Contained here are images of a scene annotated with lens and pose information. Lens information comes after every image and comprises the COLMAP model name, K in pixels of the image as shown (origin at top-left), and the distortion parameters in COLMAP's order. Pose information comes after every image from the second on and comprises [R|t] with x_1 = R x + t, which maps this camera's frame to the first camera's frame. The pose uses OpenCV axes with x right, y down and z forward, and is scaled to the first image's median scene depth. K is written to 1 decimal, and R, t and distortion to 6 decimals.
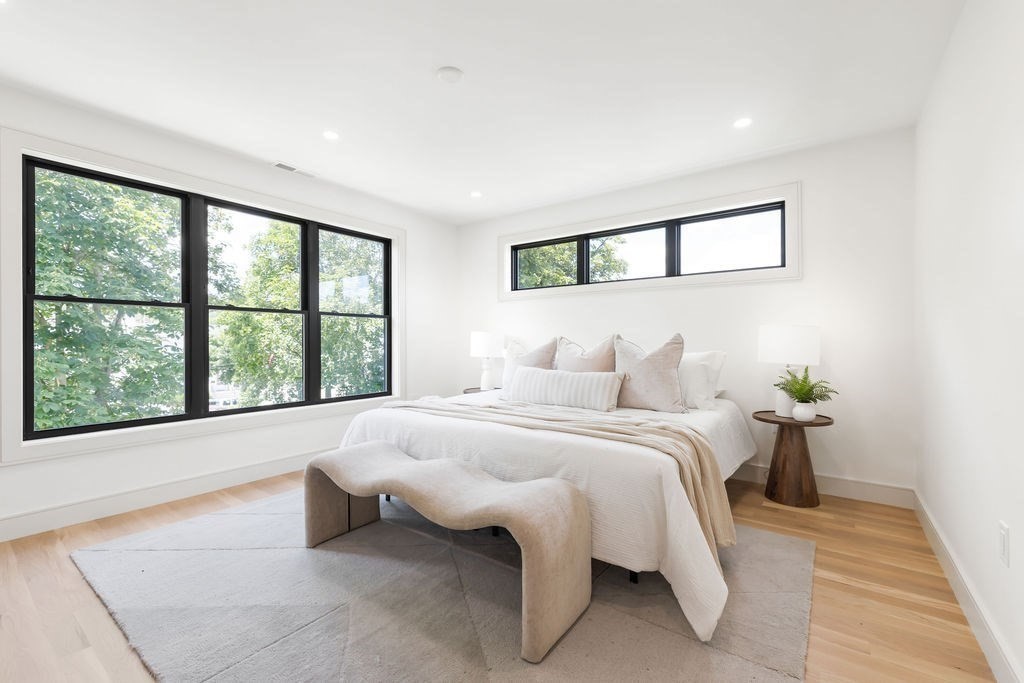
lens RADIAL K [[434.8, 0, 508.8], [0, 434.8, 337.8], [0, 0, 1]] dist [0.000853, 0.000474]
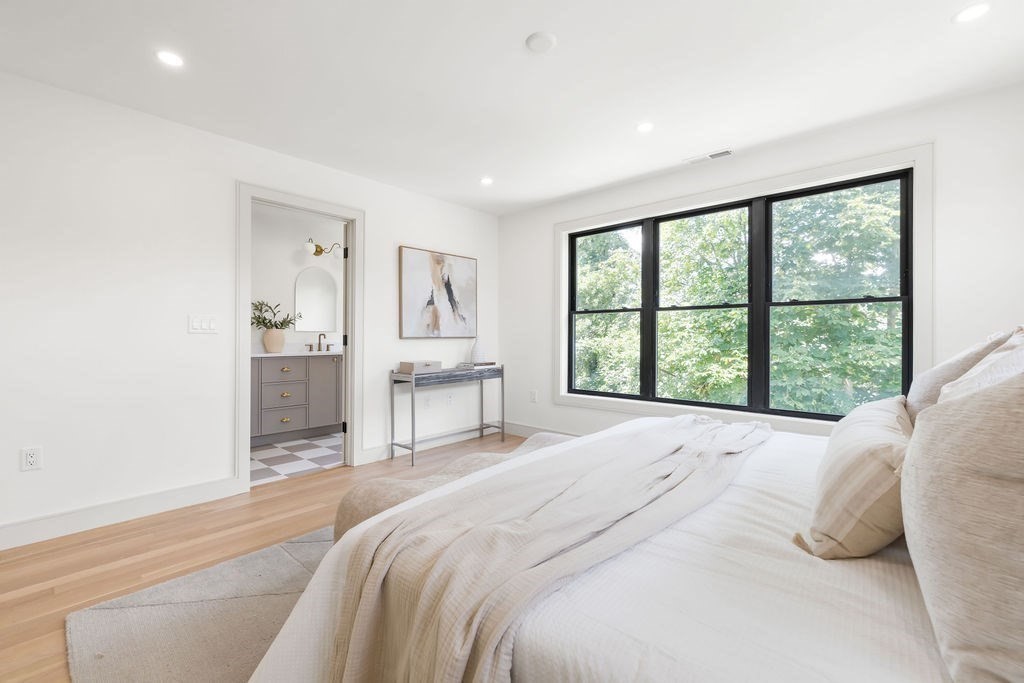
lens RADIAL K [[434.8, 0, 508.8], [0, 434.8, 337.8], [0, 0, 1]] dist [0.000853, 0.000474]
pose [[-0.094275, 0.000185, -0.995546, 0.475446], [0.007215, 0.999974, -0.000498, 0.004862], [0.995520, -0.007229, -0.094274, 0.629735]]
